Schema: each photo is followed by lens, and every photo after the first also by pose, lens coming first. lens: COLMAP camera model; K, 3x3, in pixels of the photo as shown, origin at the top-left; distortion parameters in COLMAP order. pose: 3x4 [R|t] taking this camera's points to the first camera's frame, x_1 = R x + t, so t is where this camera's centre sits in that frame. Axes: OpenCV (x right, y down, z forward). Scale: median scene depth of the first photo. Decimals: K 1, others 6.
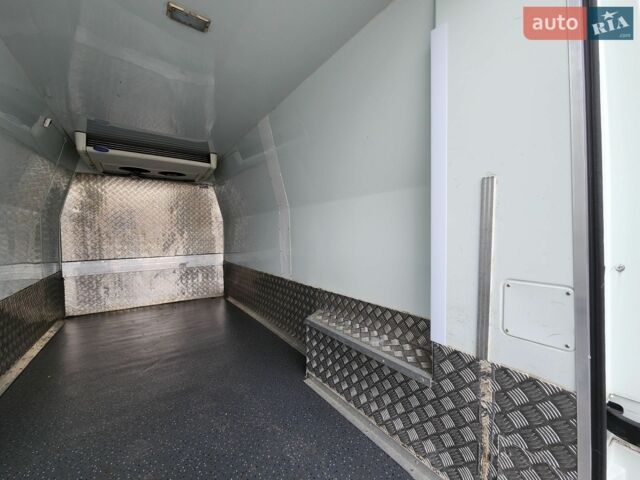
lens RADIAL K [[253.4, 0, 320.9], [0, 253.4, 242.1], [0, 0, 1]] dist [-0.016567, -0.000374]
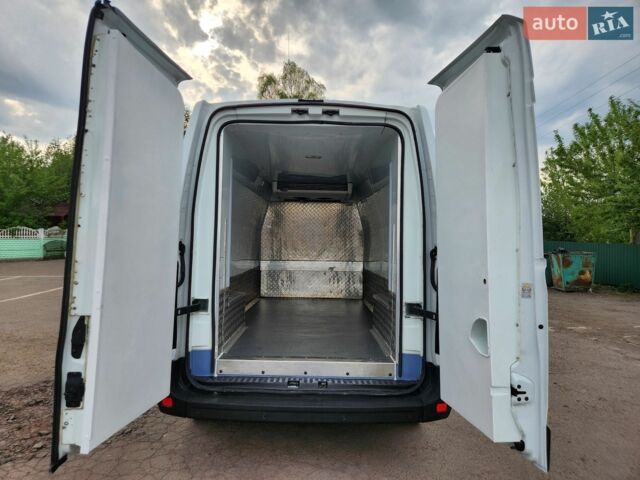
lens RADIAL K [[520.6, 0, 319.7], [0, 520.6, 242.2], [0, 0, 1]] dist [-0.002450, -0.013502]
pose [[0.801776, 0.020361, -0.597277, 1.069680], [-0.044326, 0.998693, -0.025458, 0.032794], [0.595978, 0.046887, 0.801631, -1.250473]]
